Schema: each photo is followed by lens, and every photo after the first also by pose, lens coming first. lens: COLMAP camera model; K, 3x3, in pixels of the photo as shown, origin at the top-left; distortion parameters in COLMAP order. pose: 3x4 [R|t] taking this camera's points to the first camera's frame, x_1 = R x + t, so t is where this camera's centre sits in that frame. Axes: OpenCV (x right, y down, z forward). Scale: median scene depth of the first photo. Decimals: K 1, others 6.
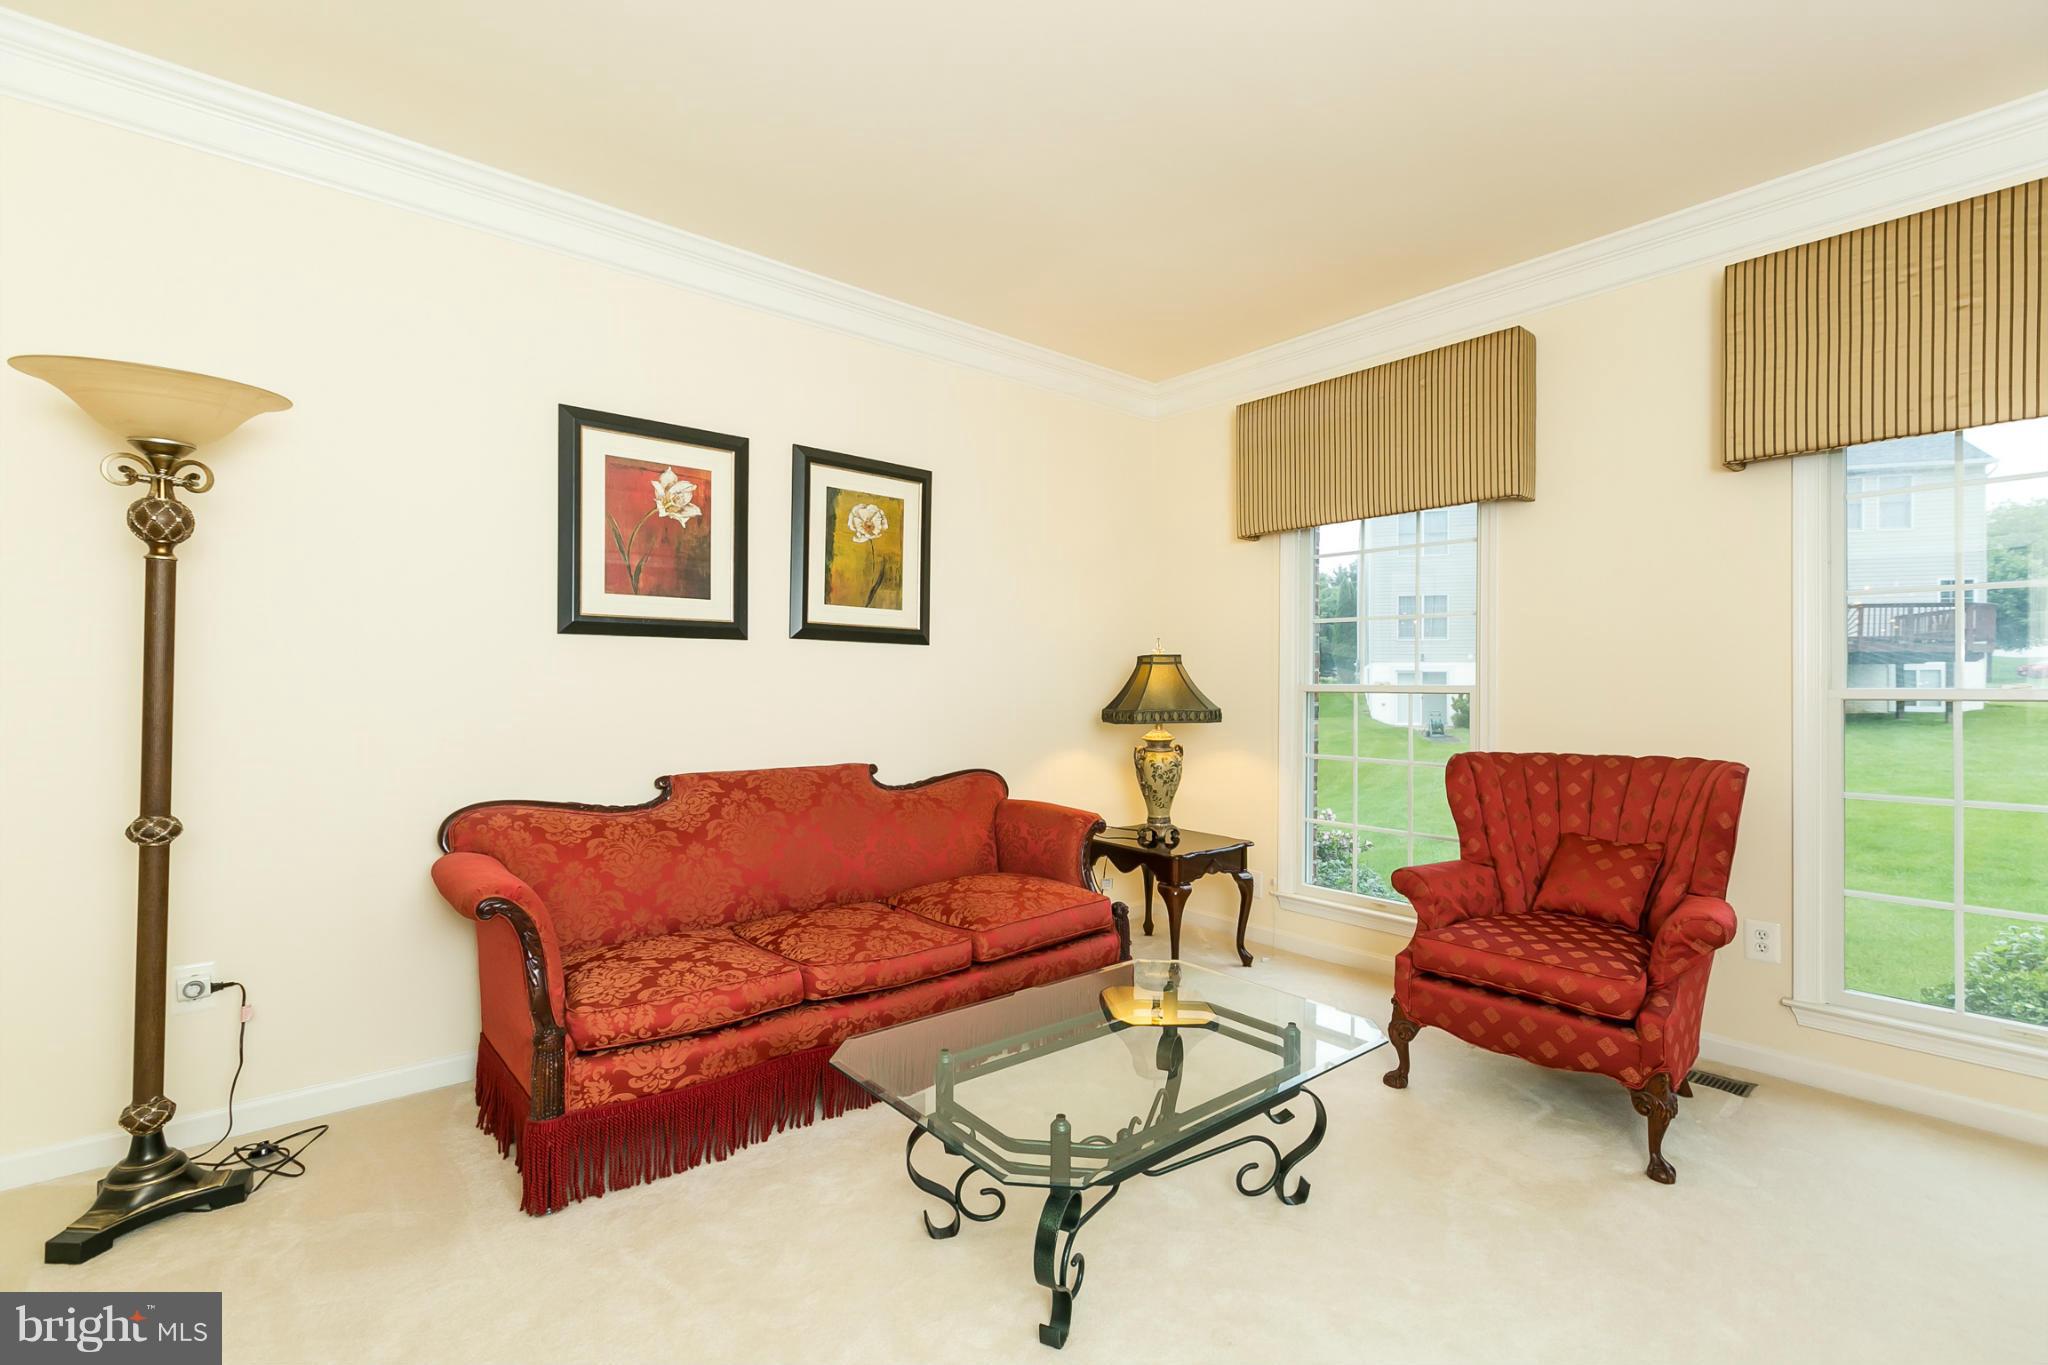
lens RADIAL K [[909.7, 0, 1026.1], [0, 909.7, 682.2], [0, 0, 1]] dist [0.000654, 0.000023]
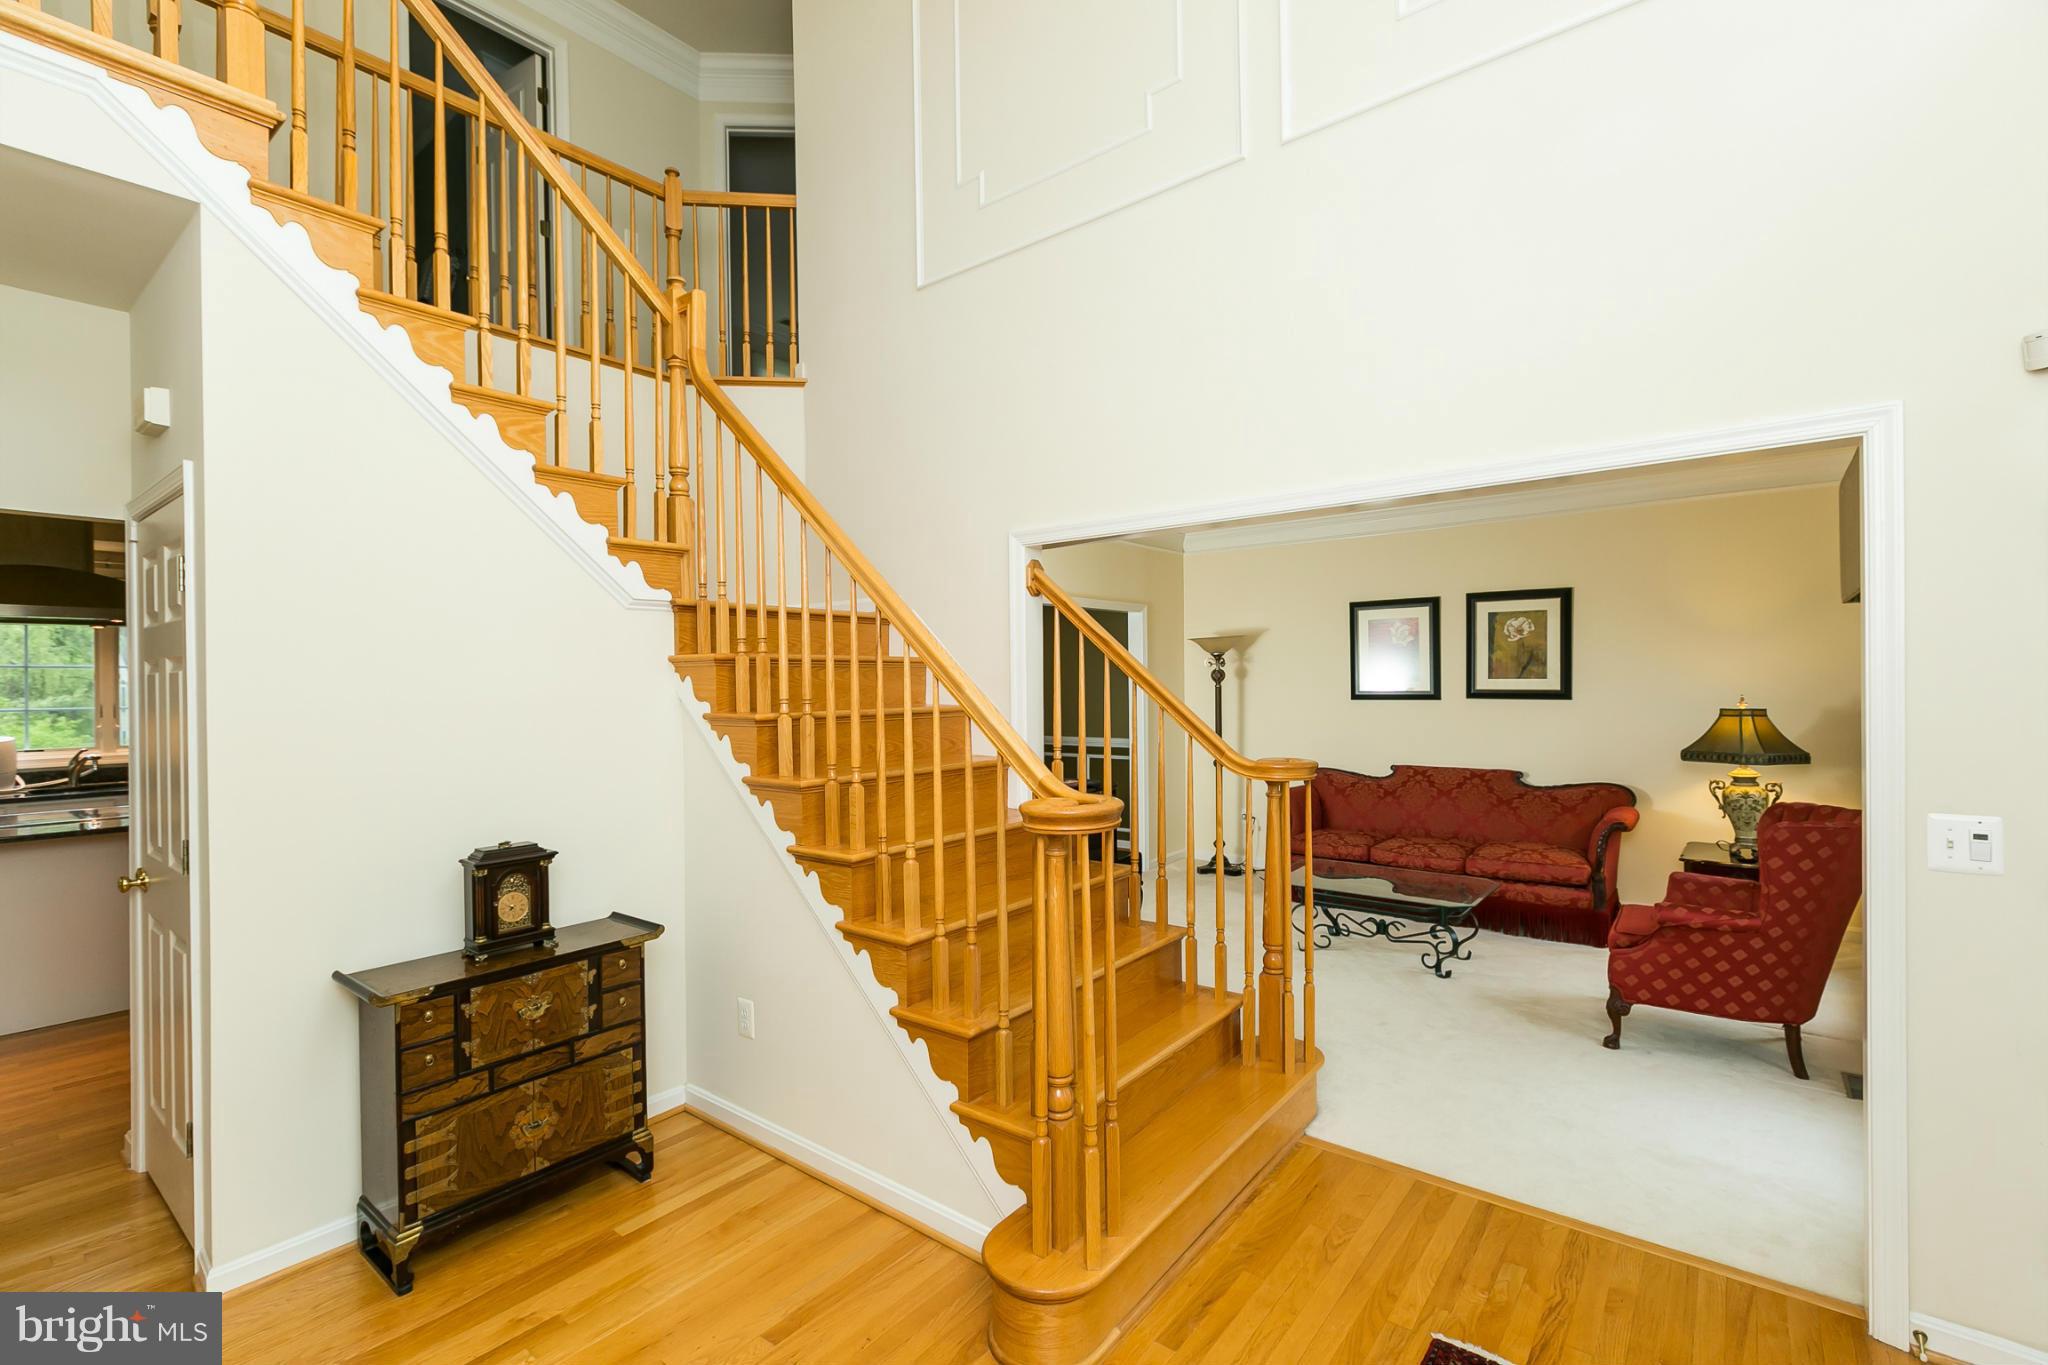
lens RADIAL K [[909.7, 0, 1024.2], [0, 909.7, 680.7], [0, 0, 1]] dist [0.000654, 0.000023]
pose [[0.200427, -0.002615, -0.979705, 1.328591], [0.017425, 0.999848, 0.000896, -0.098051], [0.979554, -0.017251, 0.200442, -0.245986]]
